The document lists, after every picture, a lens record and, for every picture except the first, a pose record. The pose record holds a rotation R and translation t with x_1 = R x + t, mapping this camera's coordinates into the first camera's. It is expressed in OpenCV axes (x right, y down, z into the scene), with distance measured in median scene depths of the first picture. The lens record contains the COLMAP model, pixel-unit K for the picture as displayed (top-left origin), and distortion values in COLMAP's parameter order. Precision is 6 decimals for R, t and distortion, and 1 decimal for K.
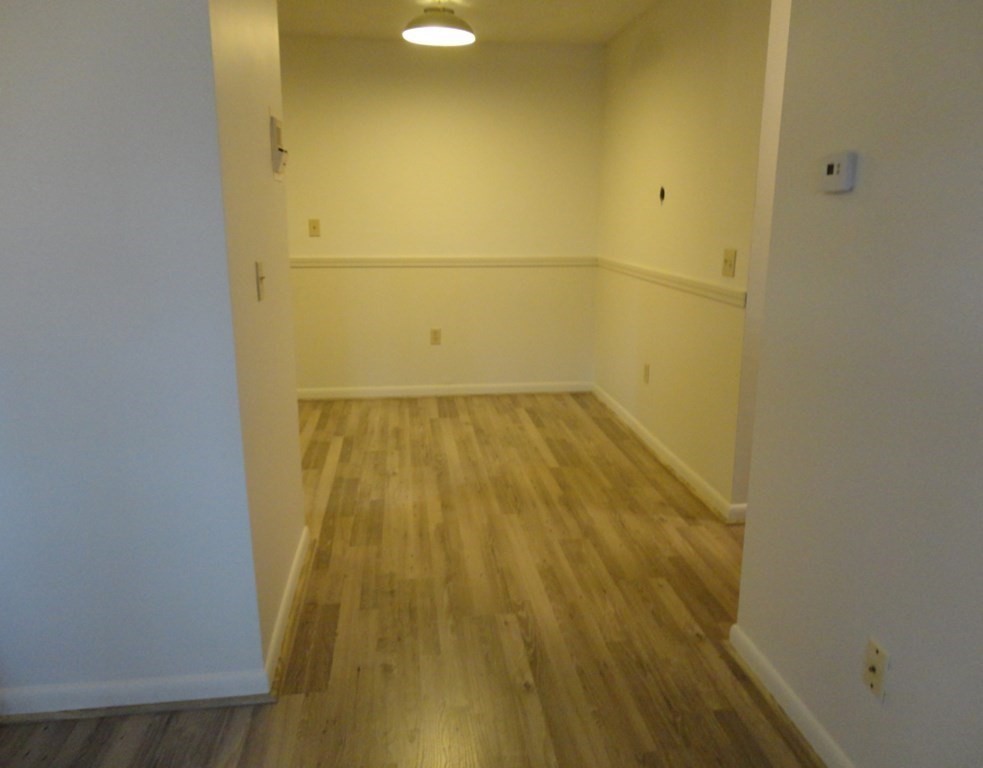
lens RADIAL K [[752.6, 0, 491.5], [0, 752.6, 384.0], [0, 0, 1]] dist [-0.003795, -0.003241]
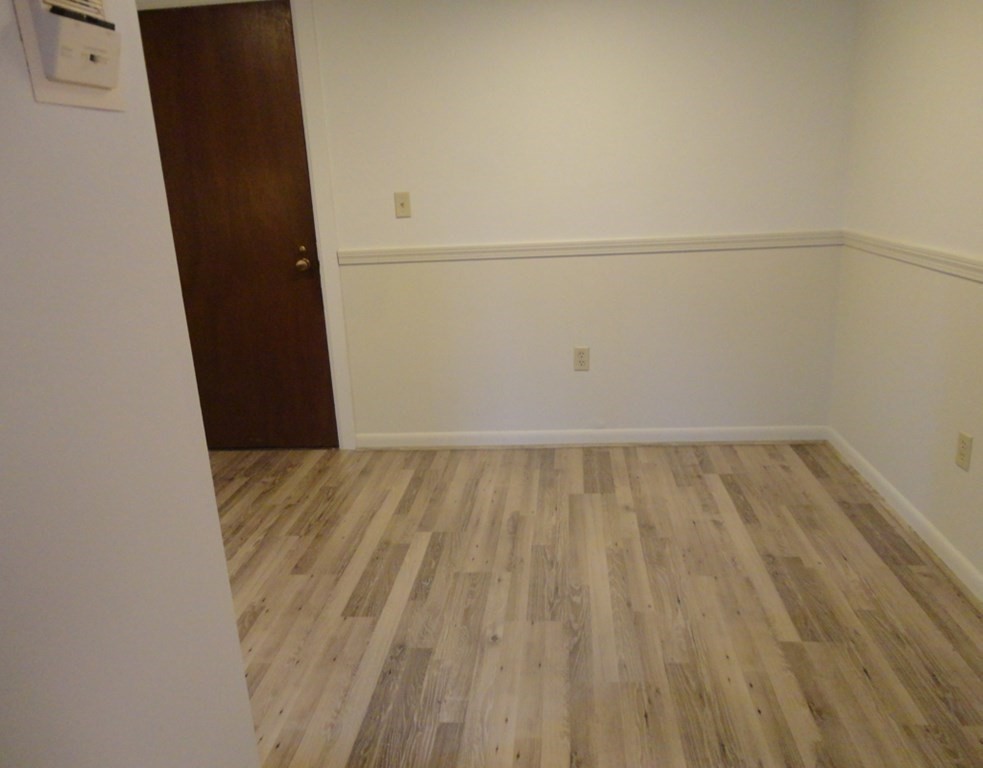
lens RADIAL K [[752.6, 0, 491.5], [0, 752.6, 384.0], [0, 0, 1]] dist [-0.003795, -0.003241]
pose [[0.975877, 0.005238, -0.218258, -0.006982], [0.004878, 0.998939, 0.045785, -0.084919], [0.218267, -0.045745, 0.974816, 0.384540]]
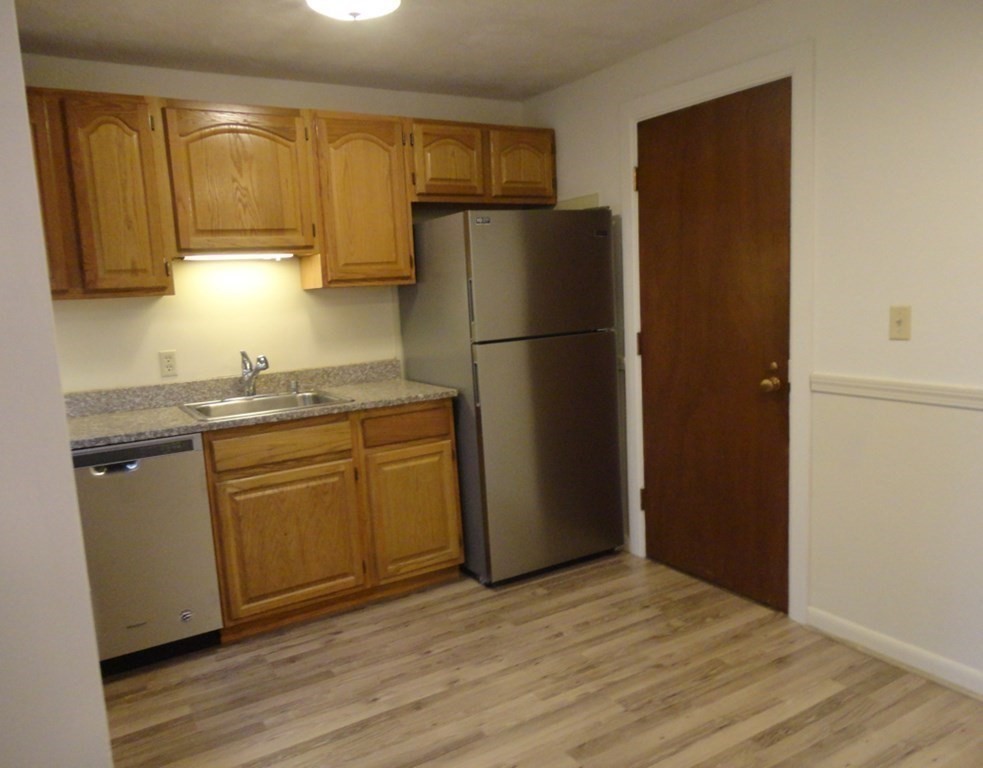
lens RADIAL K [[752.6, 0, 491.5], [0, 752.6, 384.0], [0, 0, 1]] dist [-0.003795, -0.003241]
pose [[0.414007, 0.102013, -0.904539, 0.117237], [-0.160126, 0.986367, 0.037952, -0.161574], [0.896079, 0.129128, 0.424698, 0.623109]]
